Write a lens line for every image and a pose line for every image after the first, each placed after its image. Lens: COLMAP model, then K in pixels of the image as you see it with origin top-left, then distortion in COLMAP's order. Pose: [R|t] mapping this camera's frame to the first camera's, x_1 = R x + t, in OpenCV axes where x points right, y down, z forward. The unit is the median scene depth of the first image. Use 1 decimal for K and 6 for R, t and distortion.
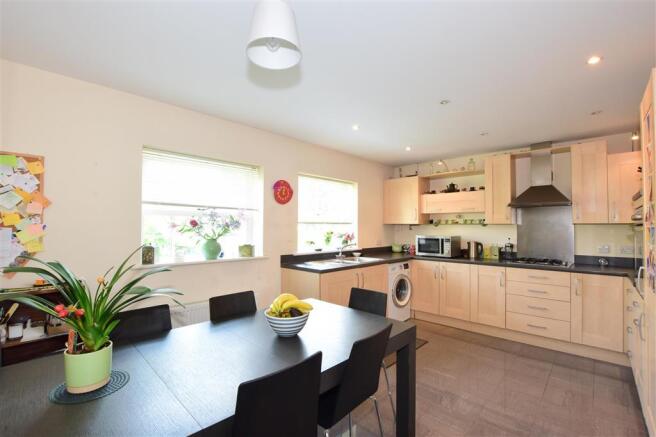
lens RADIAL K [[296.5, 0, 330.5], [0, 296.5, 220.8], [0, 0, 1]] dist [-0.023226, 0.000131]
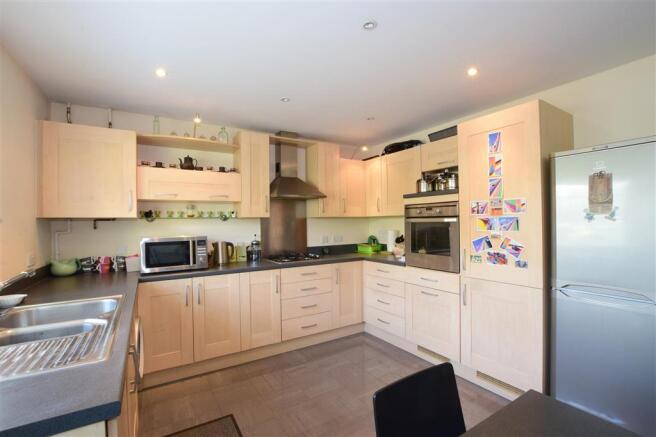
lens RADIAL K [[296.5, 0, 328.5], [0, 296.5, 220.7], [0, 0, 1]] dist [-0.023226, 0.000131]
pose [[0.254820, -0.006195, 0.966969, -0.157995], [-0.006372, 0.999947, 0.008086, 0.010790], [-0.966968, -0.008222, 0.254767, 0.560650]]
